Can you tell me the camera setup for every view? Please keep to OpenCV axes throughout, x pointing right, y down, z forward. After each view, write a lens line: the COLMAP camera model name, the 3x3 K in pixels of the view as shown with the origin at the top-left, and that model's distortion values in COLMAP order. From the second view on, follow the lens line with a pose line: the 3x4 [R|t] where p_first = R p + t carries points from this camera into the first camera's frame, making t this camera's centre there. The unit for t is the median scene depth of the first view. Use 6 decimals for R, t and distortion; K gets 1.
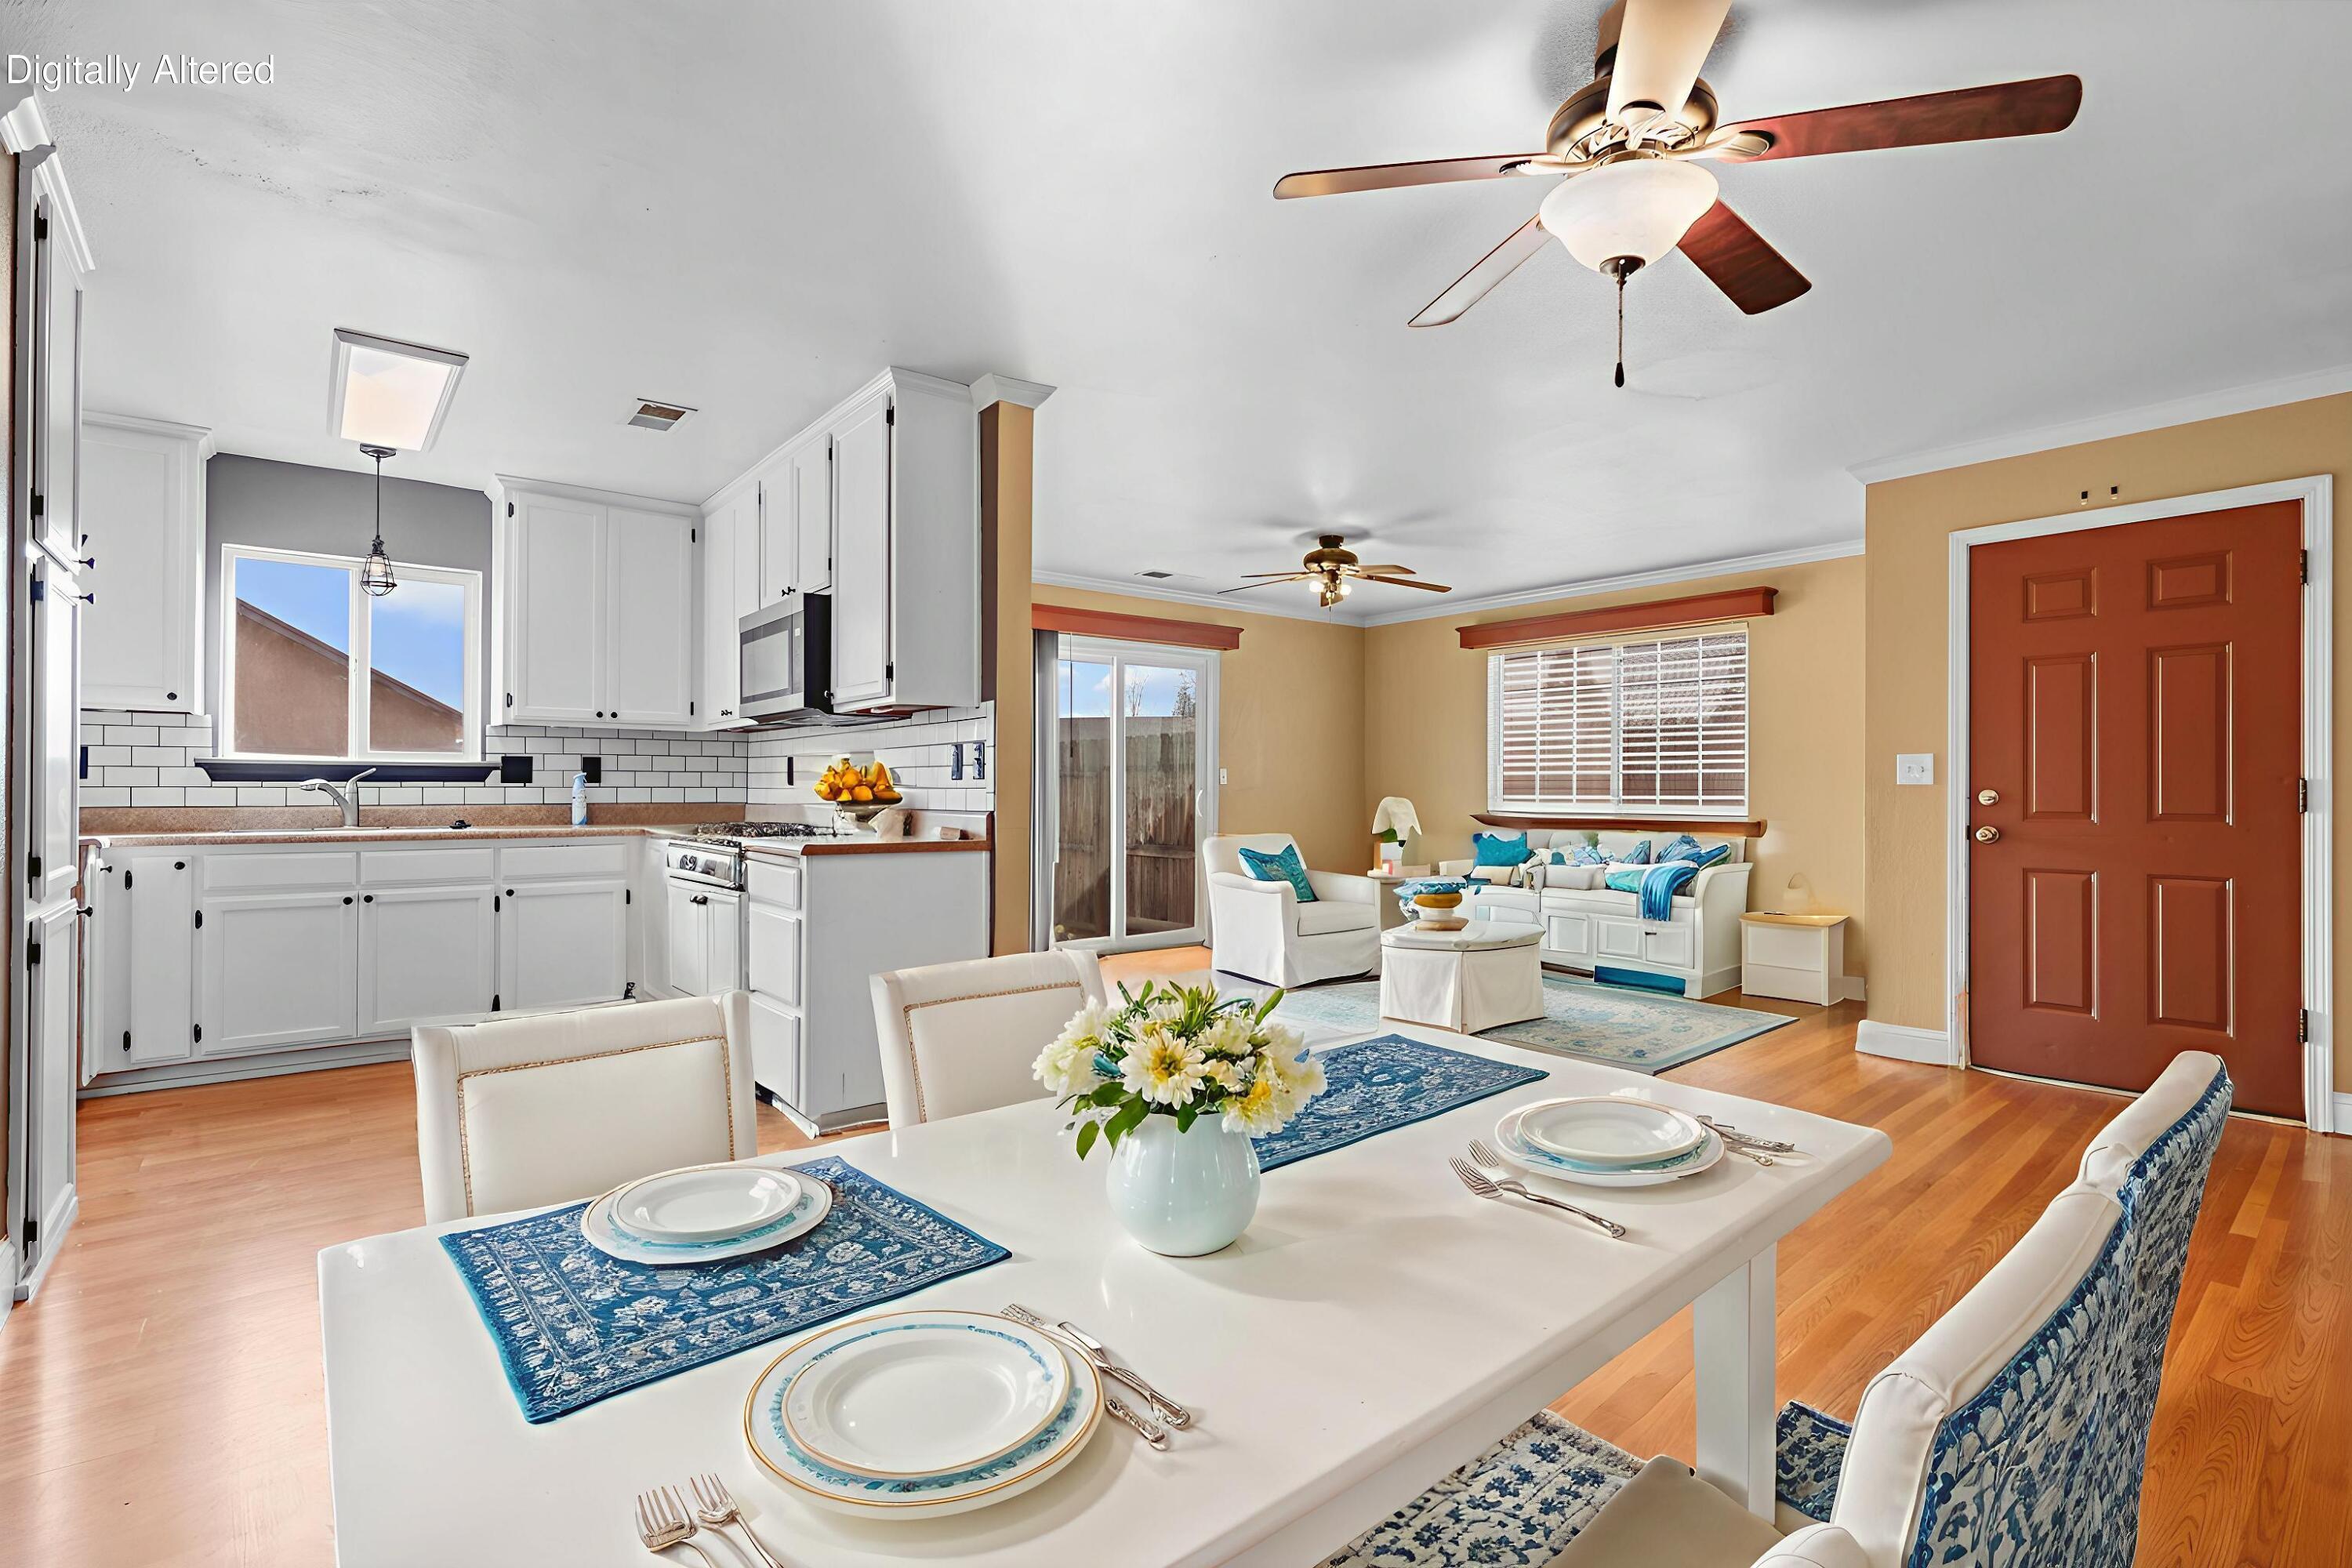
lens RADIAL K [[1111.1, 0, 1176.0], [0, 1111.1, 784.0], [0, 0, 1]] dist [0.003243, 0.000783]
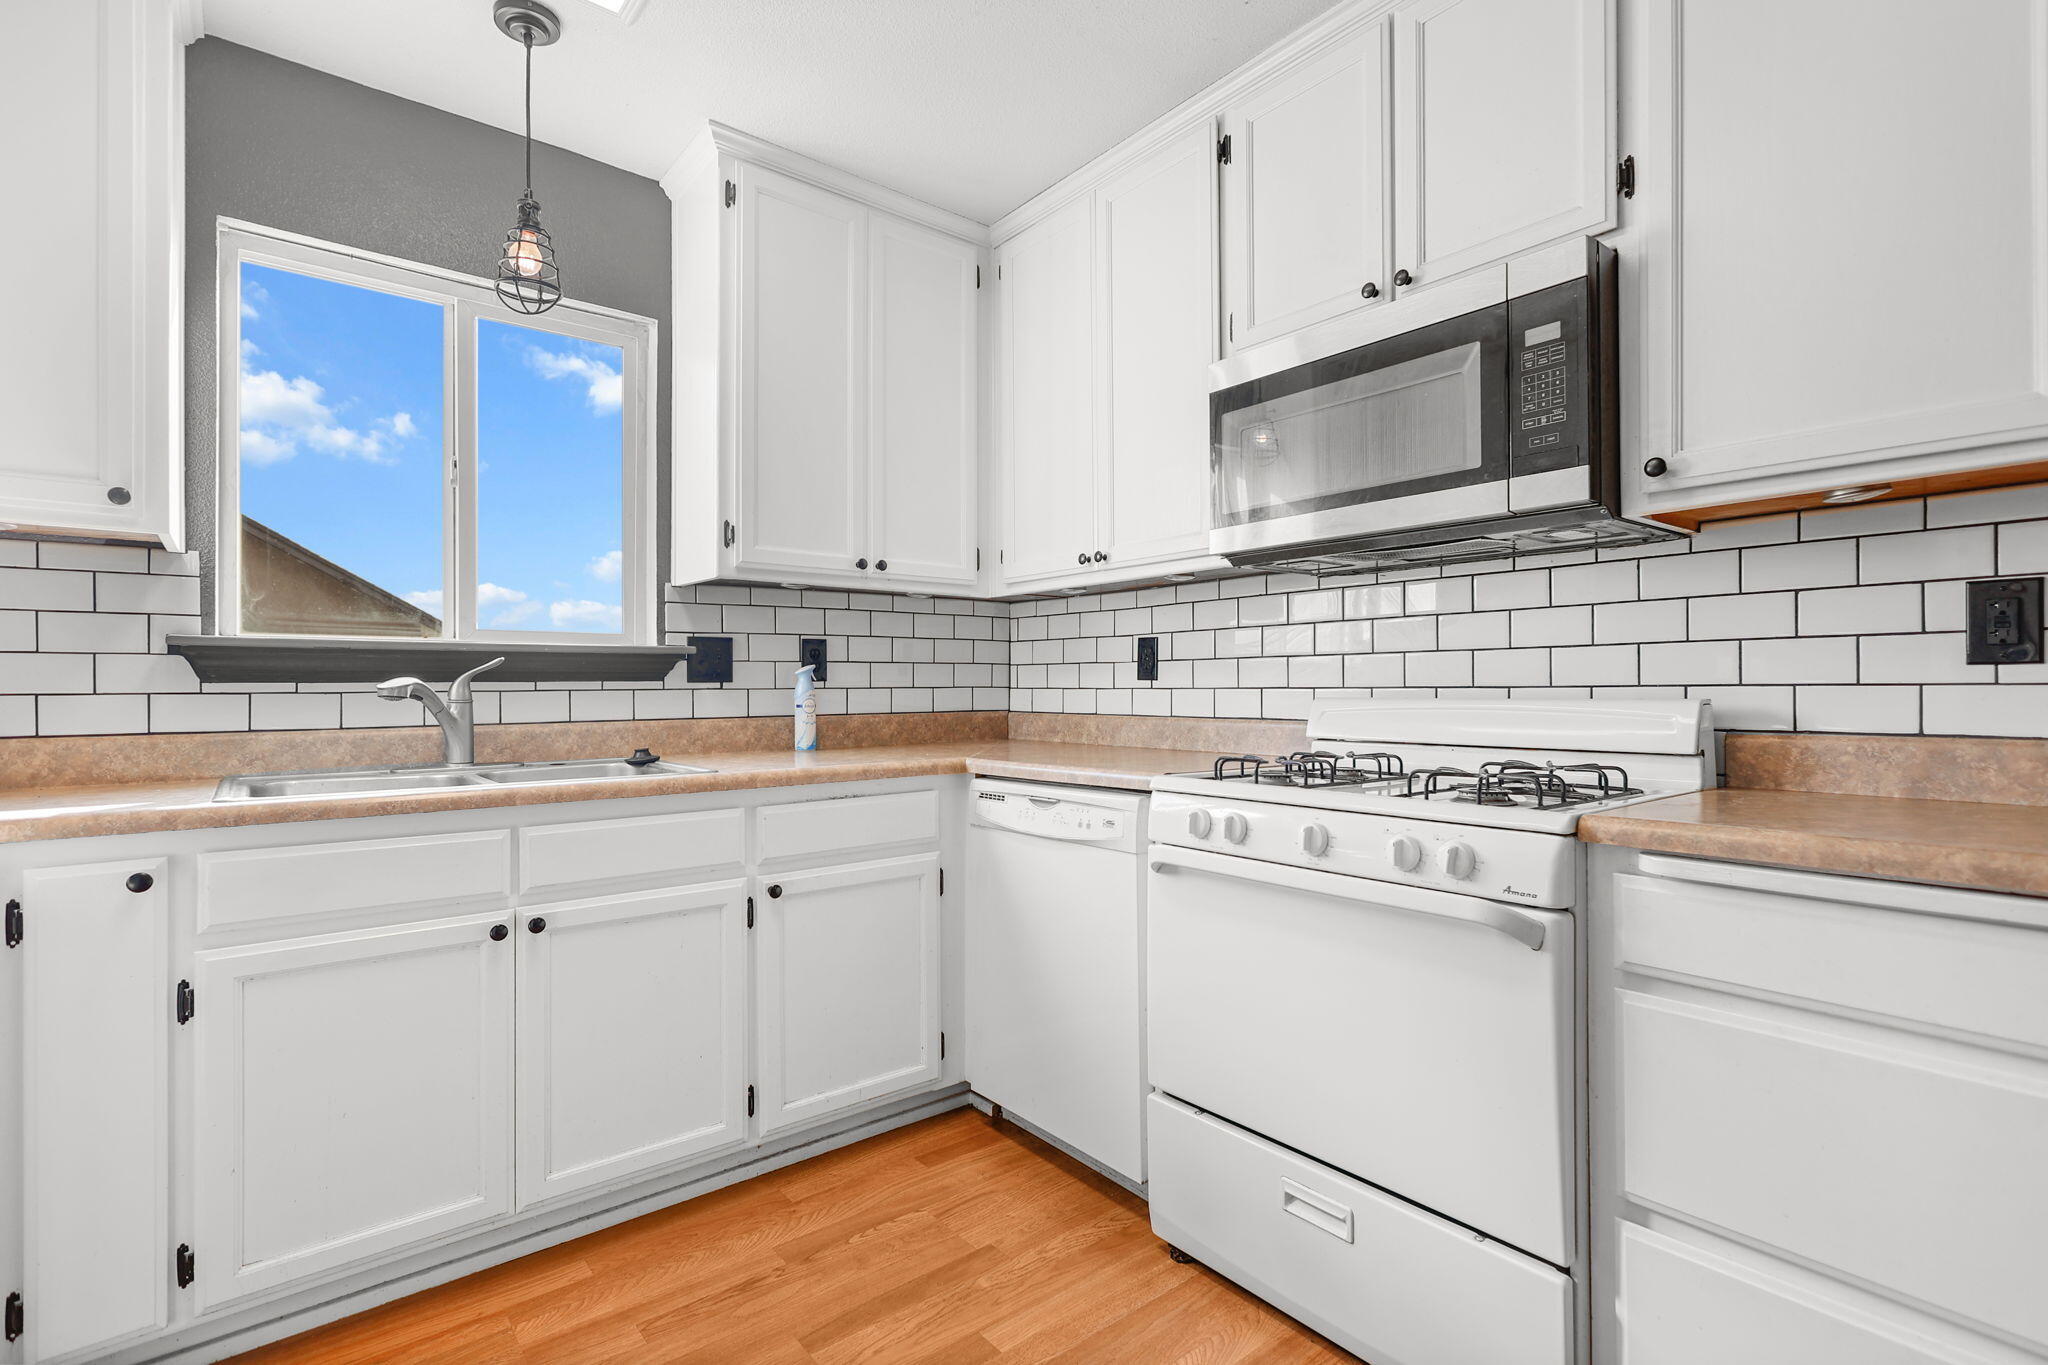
lens RADIAL K [[968.5, 0, 1024.0], [0, 968.5, 682.5], [0, 0, 1]] dist [0.000413, -0.000074]
pose [[0.999880, -0.007851, 0.013380, -0.478715], [0.007841, 0.999969, 0.000753, 0.000131], [-0.013386, -0.000648, 0.999910, 0.534132]]
